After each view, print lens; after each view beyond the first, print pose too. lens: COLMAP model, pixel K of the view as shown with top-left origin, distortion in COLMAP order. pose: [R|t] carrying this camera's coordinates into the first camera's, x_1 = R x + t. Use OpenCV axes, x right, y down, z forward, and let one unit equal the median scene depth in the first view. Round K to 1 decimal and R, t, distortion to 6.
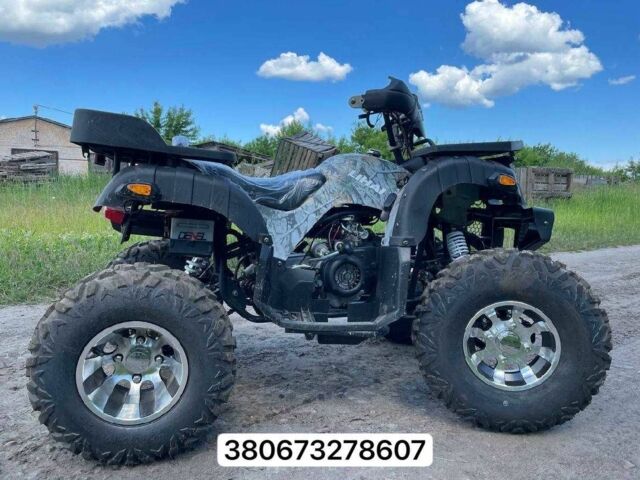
lens RADIAL K [[482.4, 0, 323.1], [0, 482.4, 219.8], [0, 0, 1]] dist [0.048724, -0.046024]
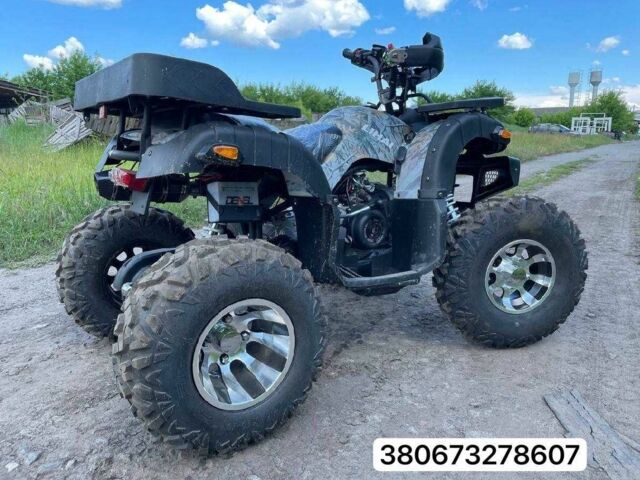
lens RADIAL K [[482.4, 0, 300.9], [0, 482.4, 218.7], [0, 0, 1]] dist [0.048724, -0.046024]
pose [[0.926470, -0.074531, 0.368916, -0.460665], [0.031109, 0.992007, 0.122288, -0.036511], [-0.375081, -0.101819, 0.921383, 0.108601]]
